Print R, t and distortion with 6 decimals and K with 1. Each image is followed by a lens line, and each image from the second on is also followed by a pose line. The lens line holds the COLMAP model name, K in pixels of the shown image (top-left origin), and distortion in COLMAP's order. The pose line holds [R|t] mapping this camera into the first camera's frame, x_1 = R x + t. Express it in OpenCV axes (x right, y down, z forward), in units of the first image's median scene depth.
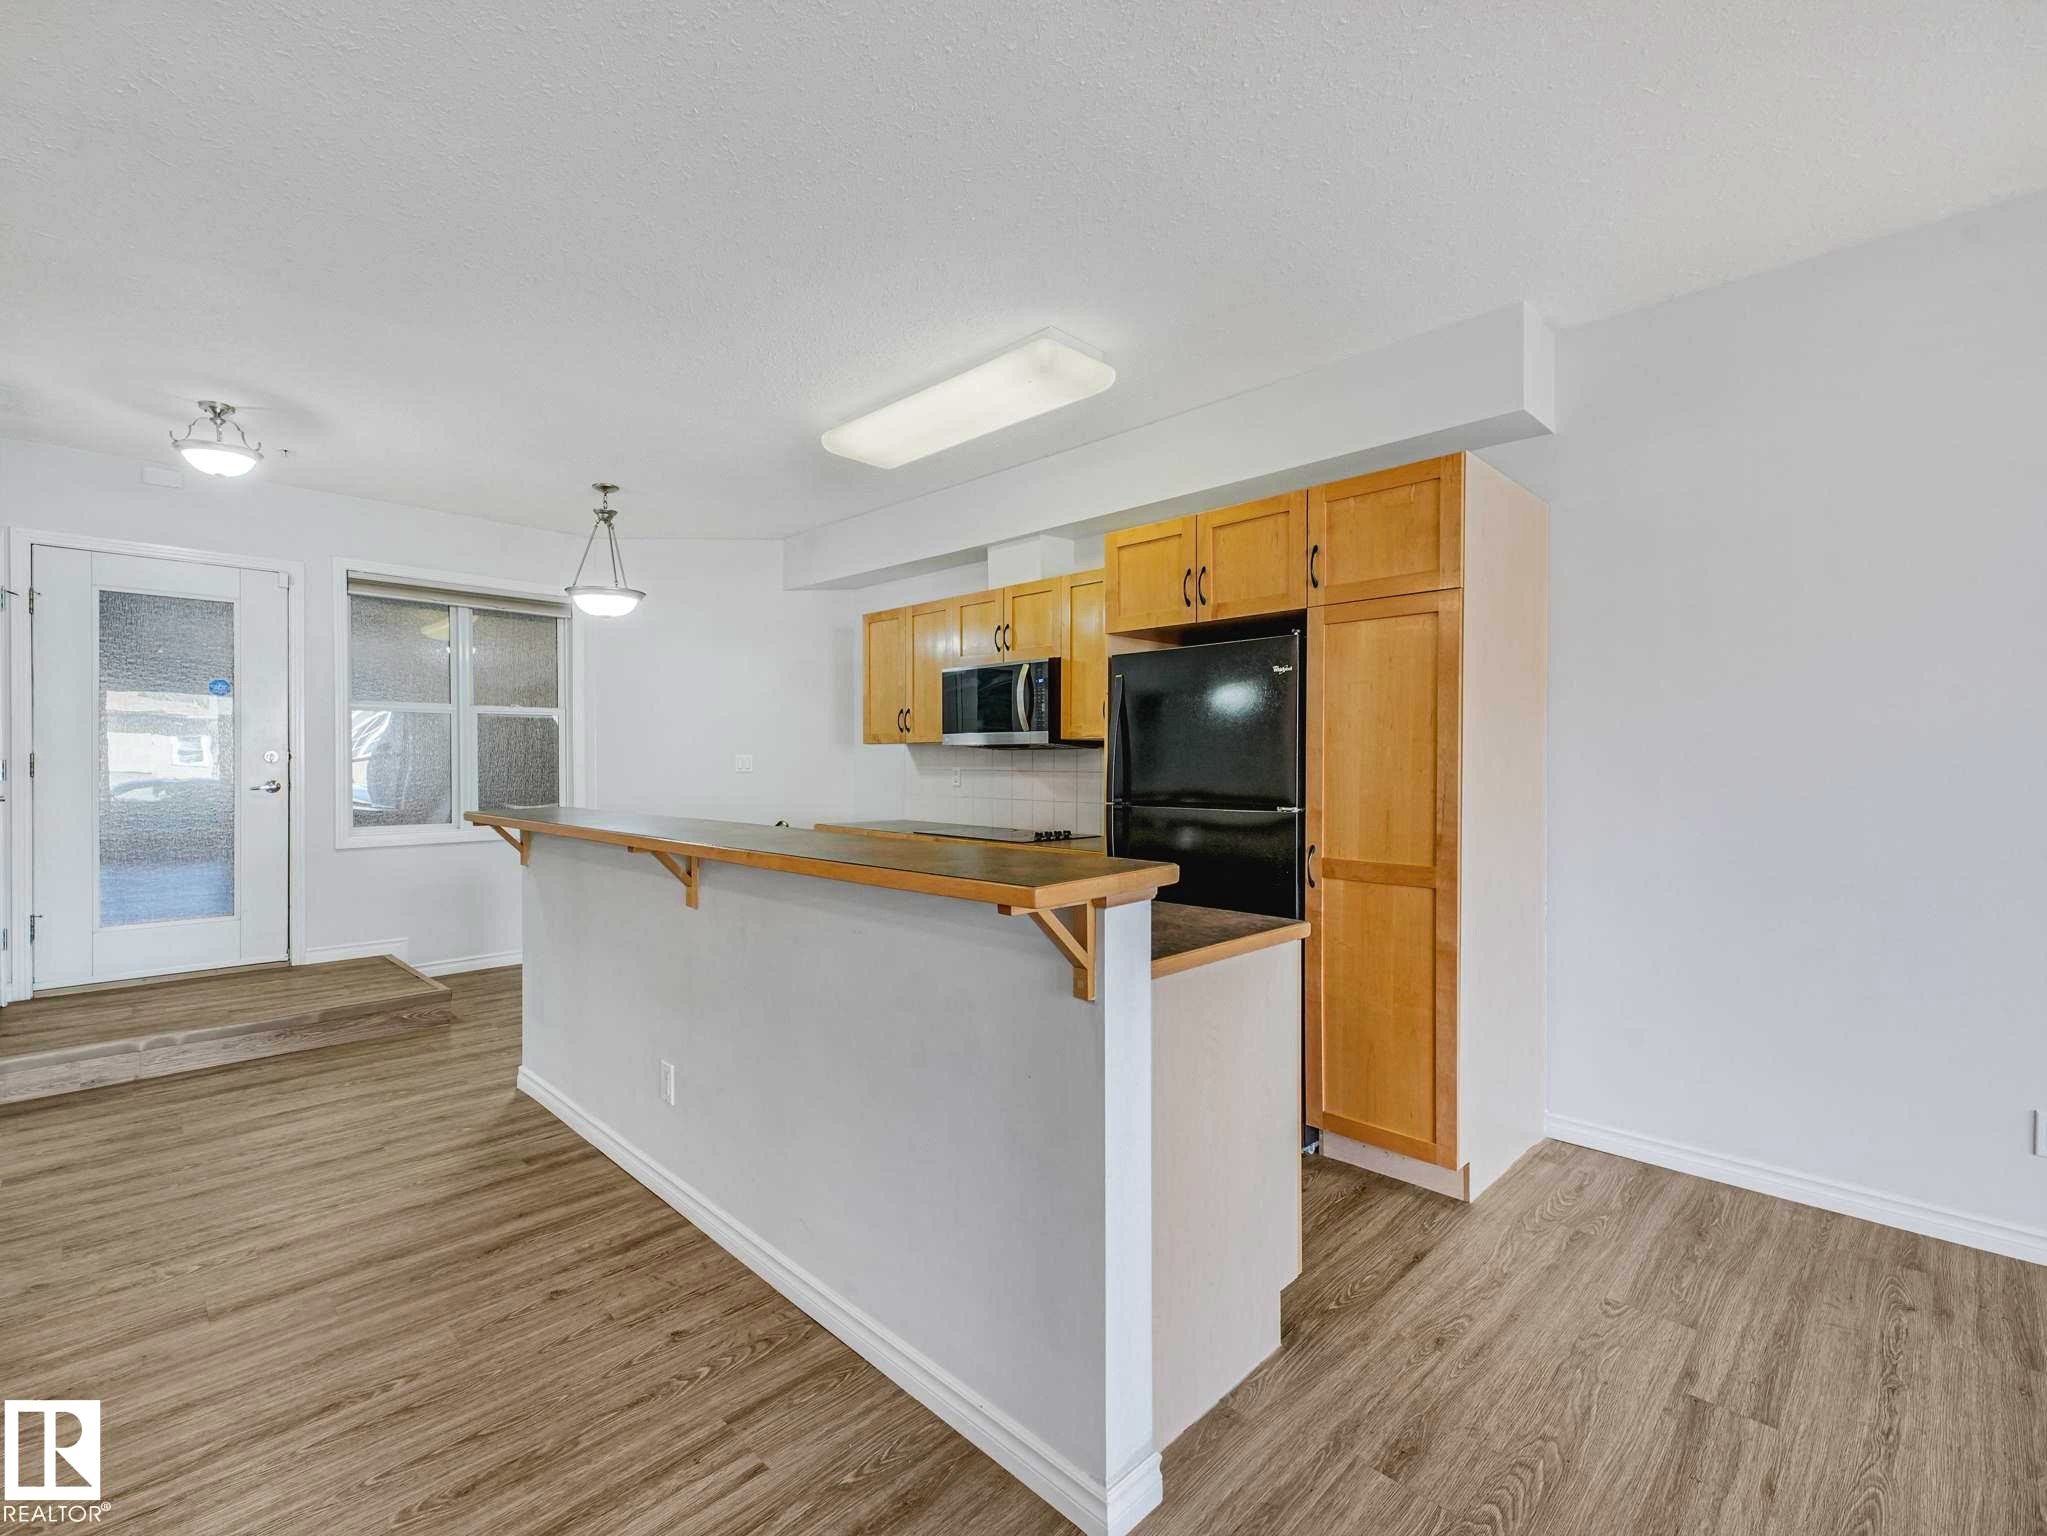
lens RADIAL K [[931.2, 0, 1017.2], [0, 931.2, 764.3], [0, 0, 1]] dist [0.017216, -0.007514]
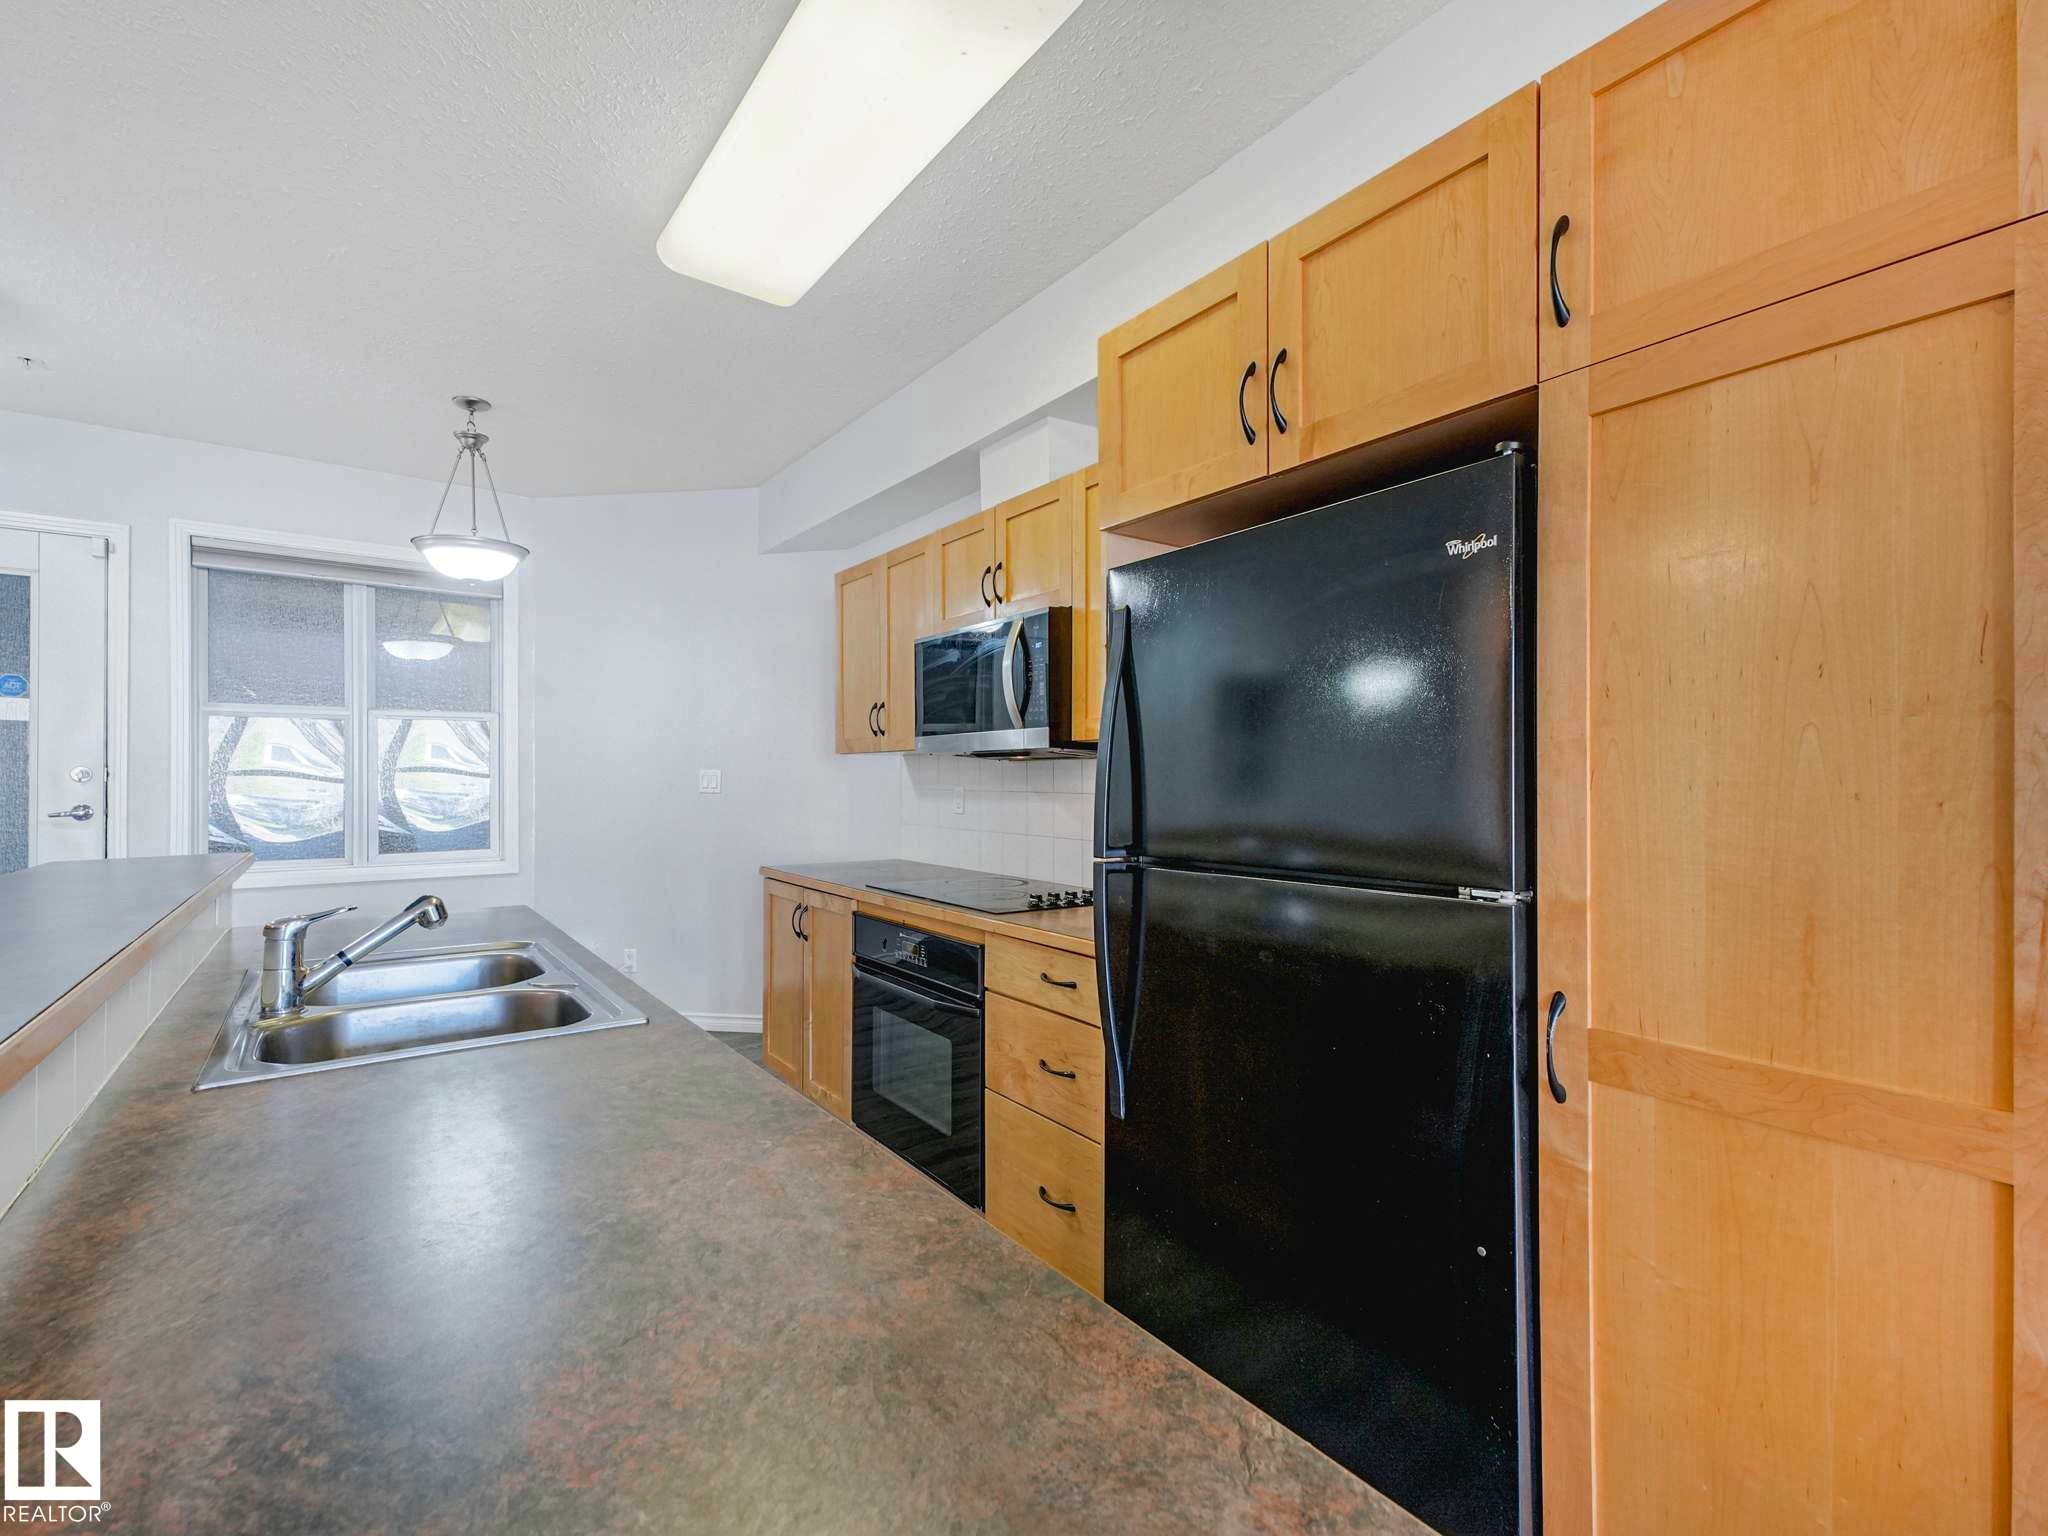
lens RADIAL K [[931.6, 0, 1020.4], [0, 931.6, 766.4], [0, 0, 1]] dist [0.017216, -0.007514]
pose [[0.988460, -0.003334, -0.151445, 0.108049], [0.000781, 0.999857, -0.016915, -0.000353], [0.151480, 0.016601, 0.988321, 0.405222]]
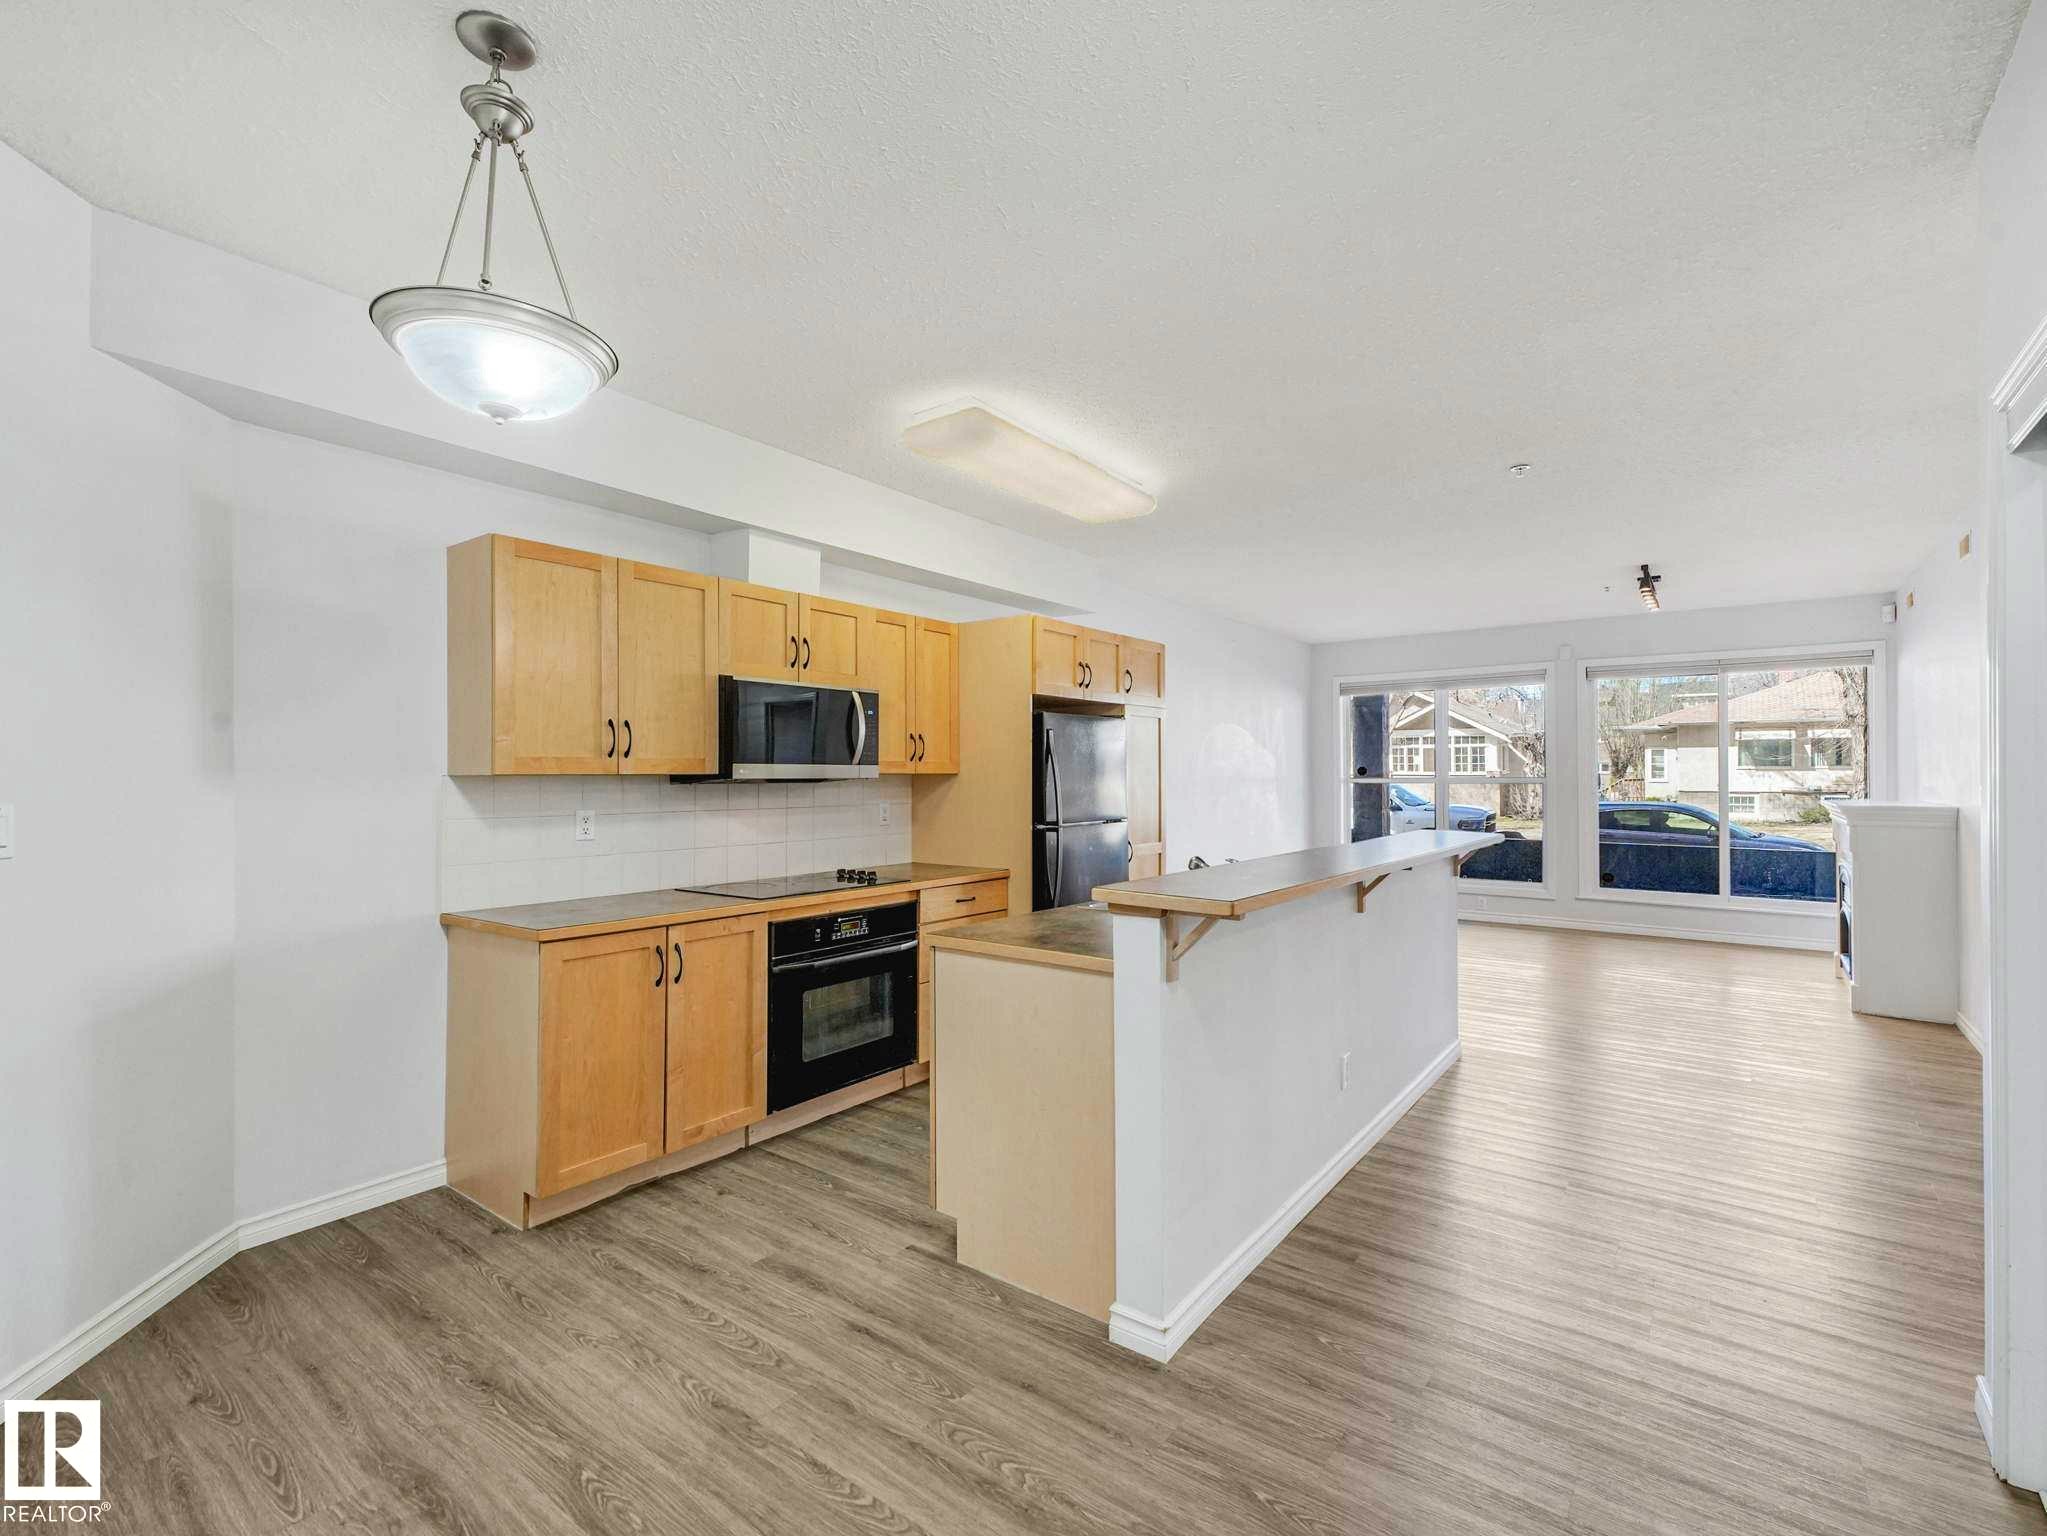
lens RADIAL K [[931.2, 0, 988.6], [0, 931.2, 769.0], [0, 0, 1]] dist [0.017216, -0.007514]
pose [[-0.129401, 0.010596, 0.991536, -0.969429], [0.012212, 0.999884, -0.009092, -0.021726], [-0.991517, 0.010932, -0.129515, 1.037043]]
